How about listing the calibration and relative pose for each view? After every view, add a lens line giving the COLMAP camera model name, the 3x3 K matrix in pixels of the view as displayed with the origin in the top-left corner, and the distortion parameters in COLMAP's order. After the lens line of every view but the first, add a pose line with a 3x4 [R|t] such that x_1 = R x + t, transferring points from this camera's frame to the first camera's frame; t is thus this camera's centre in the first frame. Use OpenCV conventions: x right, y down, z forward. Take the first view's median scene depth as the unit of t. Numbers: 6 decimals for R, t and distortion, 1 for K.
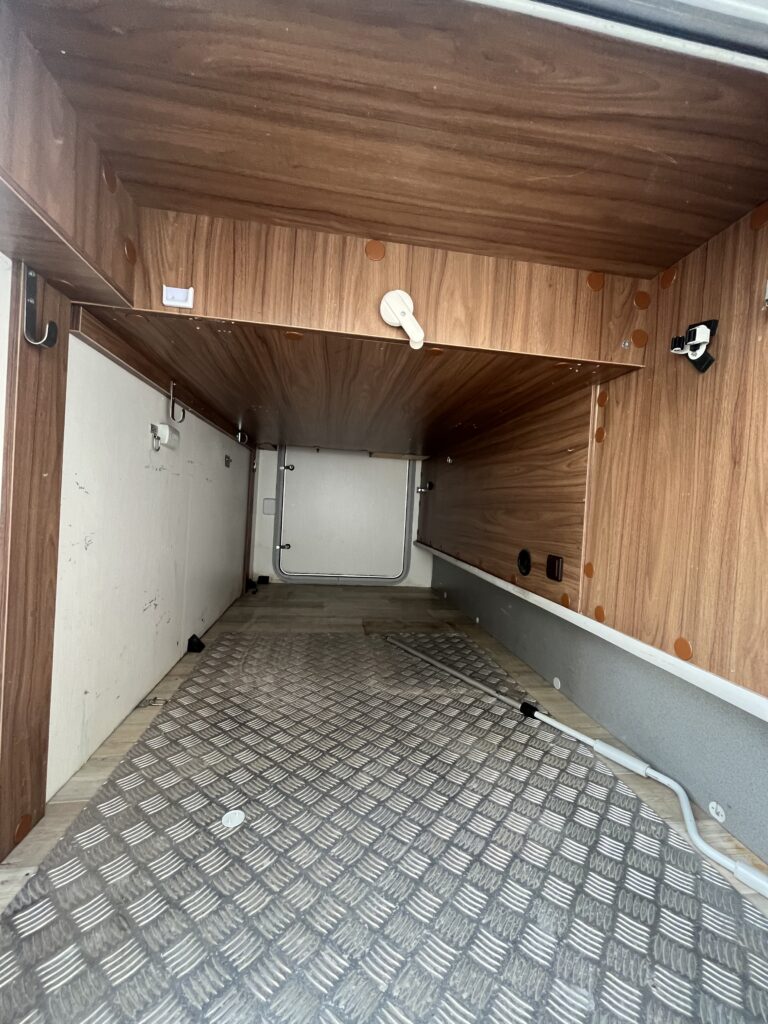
lens RADIAL K [[411.9, 0, 388.1], [0, 411.9, 513.0], [0, 0, 1]] dist [-0.002656, -0.000064]
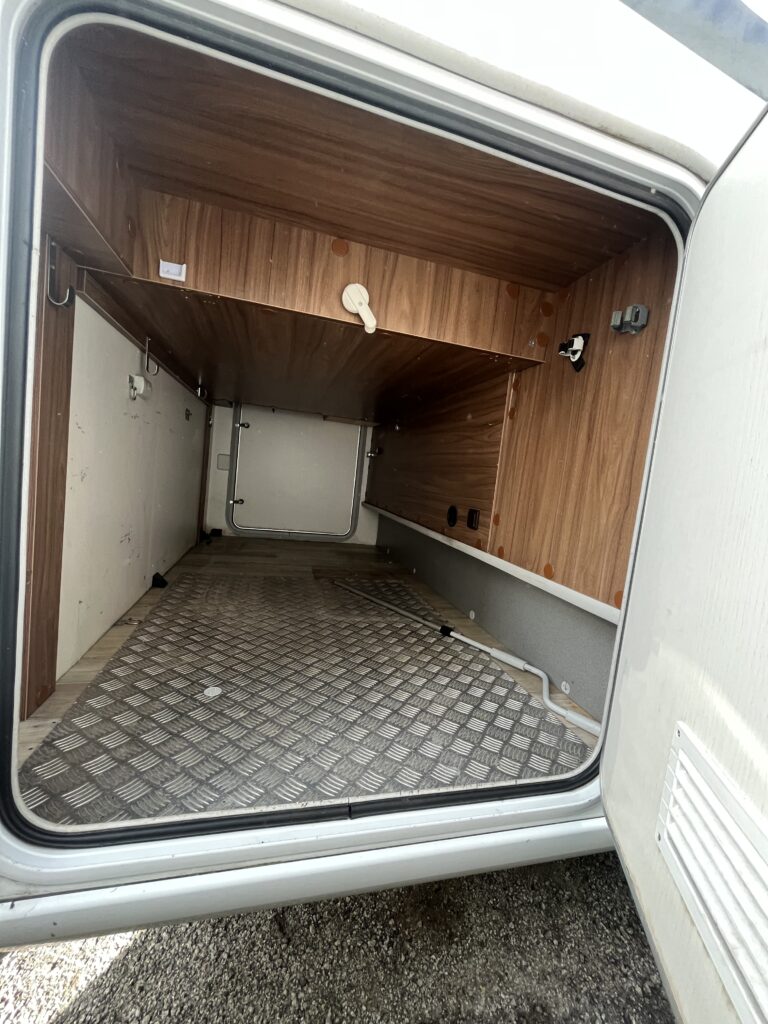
lens RADIAL K [[411.9, 0, 388.1], [0, 411.9, 513.0], [0, 0, 1]] dist [-0.002656, -0.000064]
pose [[0.991446, 0.040202, 0.124175, -0.009067], [-0.049650, 0.996025, 0.073953, 0.048029], [-0.120708, -0.079485, 0.989501, -0.271164]]
